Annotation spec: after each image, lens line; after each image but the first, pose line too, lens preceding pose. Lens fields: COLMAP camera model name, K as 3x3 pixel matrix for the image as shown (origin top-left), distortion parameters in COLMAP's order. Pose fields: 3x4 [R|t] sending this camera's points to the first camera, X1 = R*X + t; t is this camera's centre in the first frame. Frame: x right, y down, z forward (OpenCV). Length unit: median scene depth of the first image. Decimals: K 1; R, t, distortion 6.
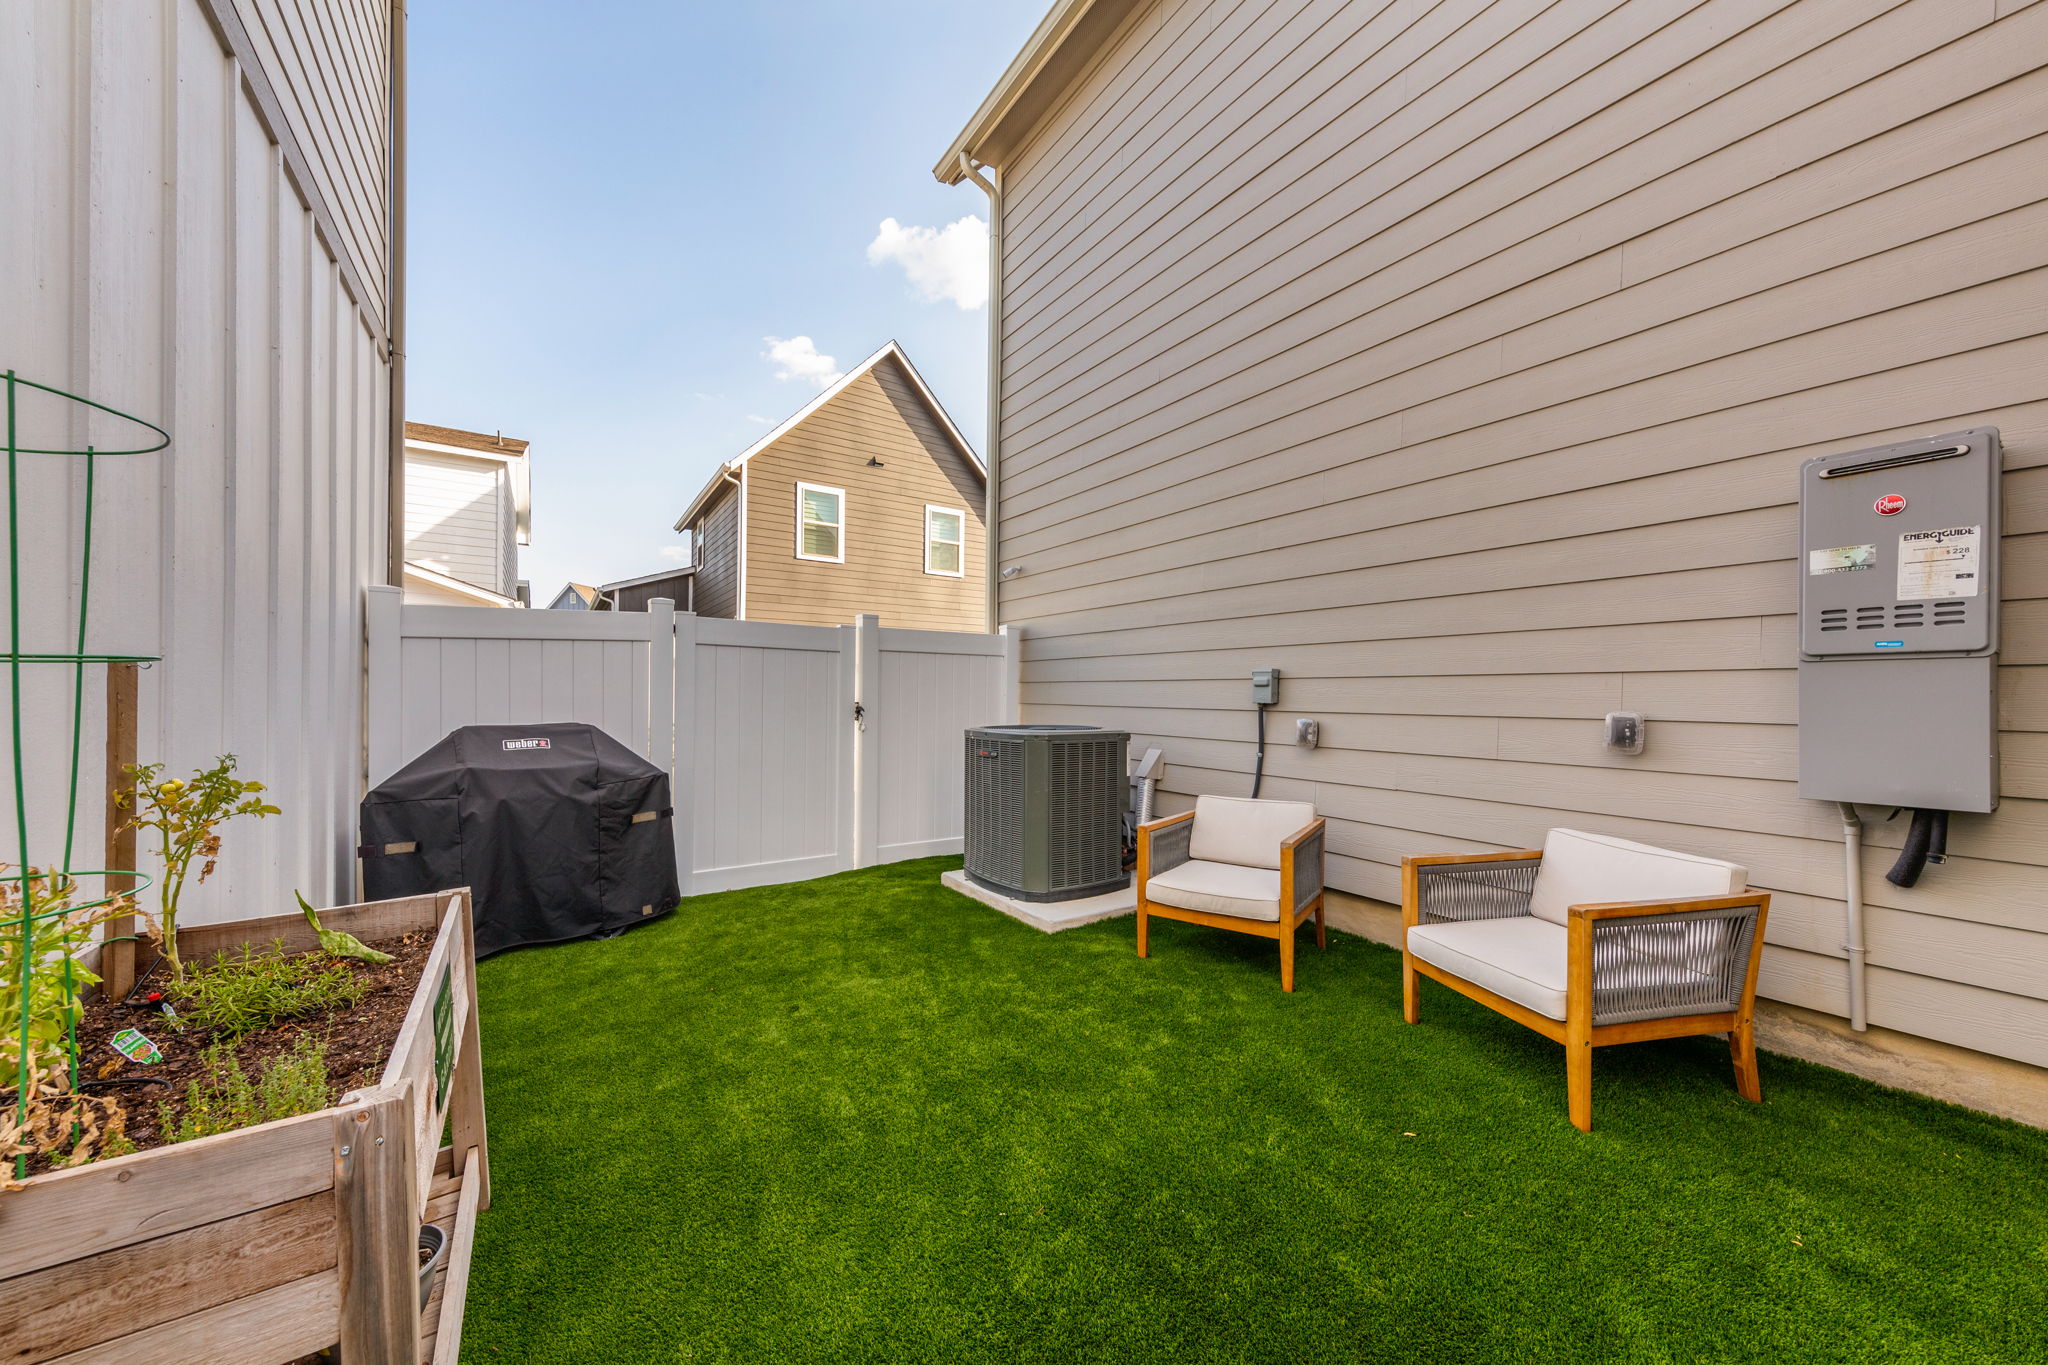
lens RADIAL K [[712.9, 0, 1023.6], [0, 712.9, 704.4], [0, 0, 1]] dist [0.001388, 0.000025]
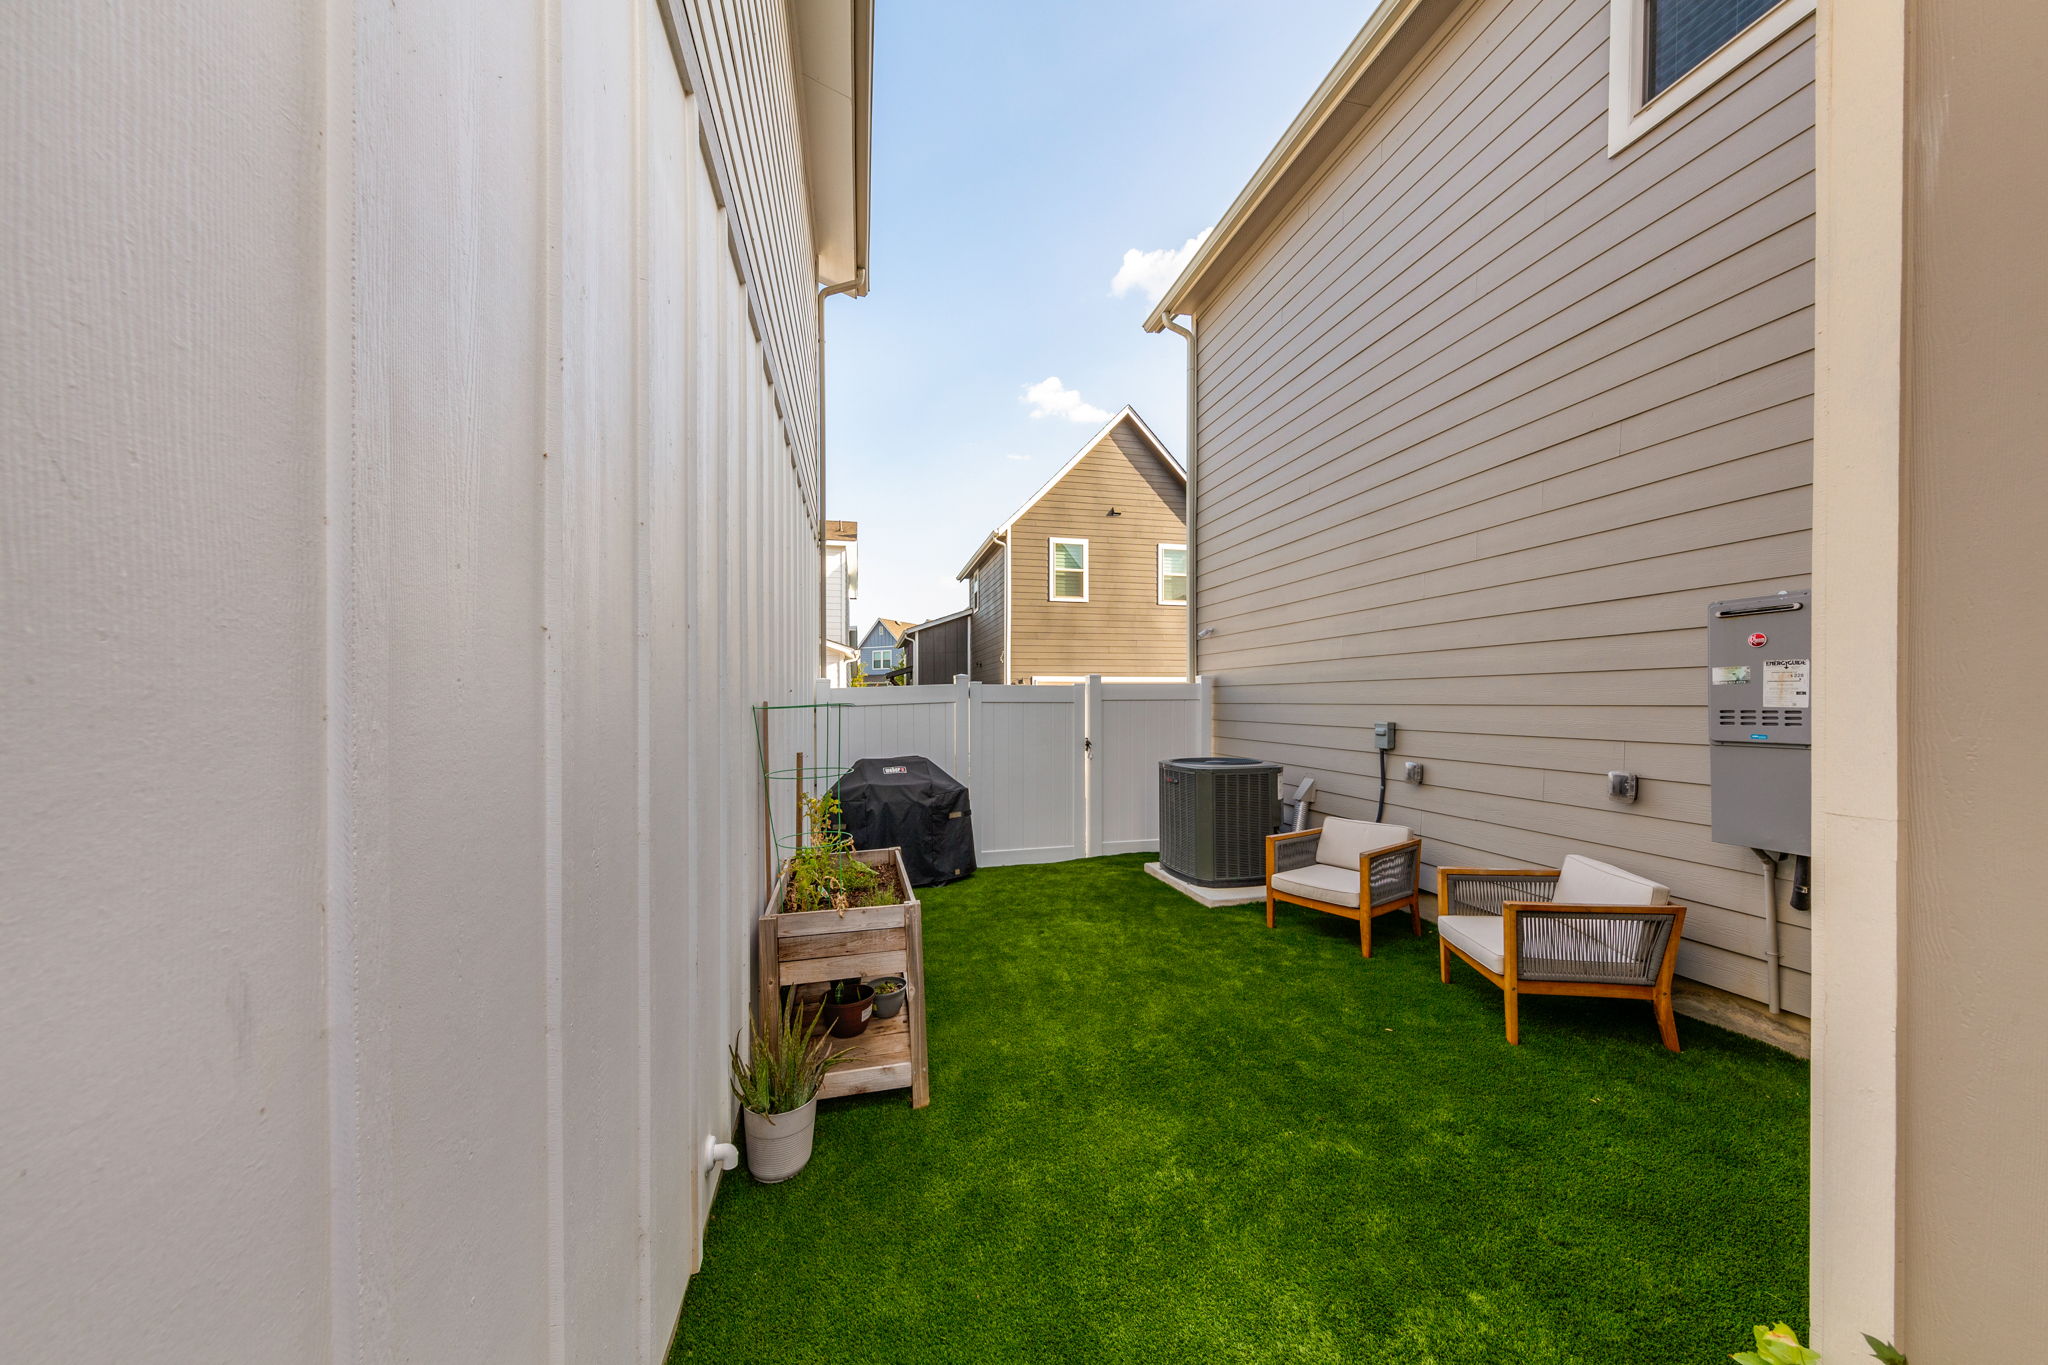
lens RADIAL K [[836.0, 0, 1024.0], [0, 836.0, 682.5], [0, 0, 1]] dist [0.000467, 0.000145]
pose [[0.937713, -0.010265, -0.347260, 0.290565], [0.010088, 0.999946, -0.002318, -0.143489], [0.347265, -0.001329, 0.937766, -0.760797]]
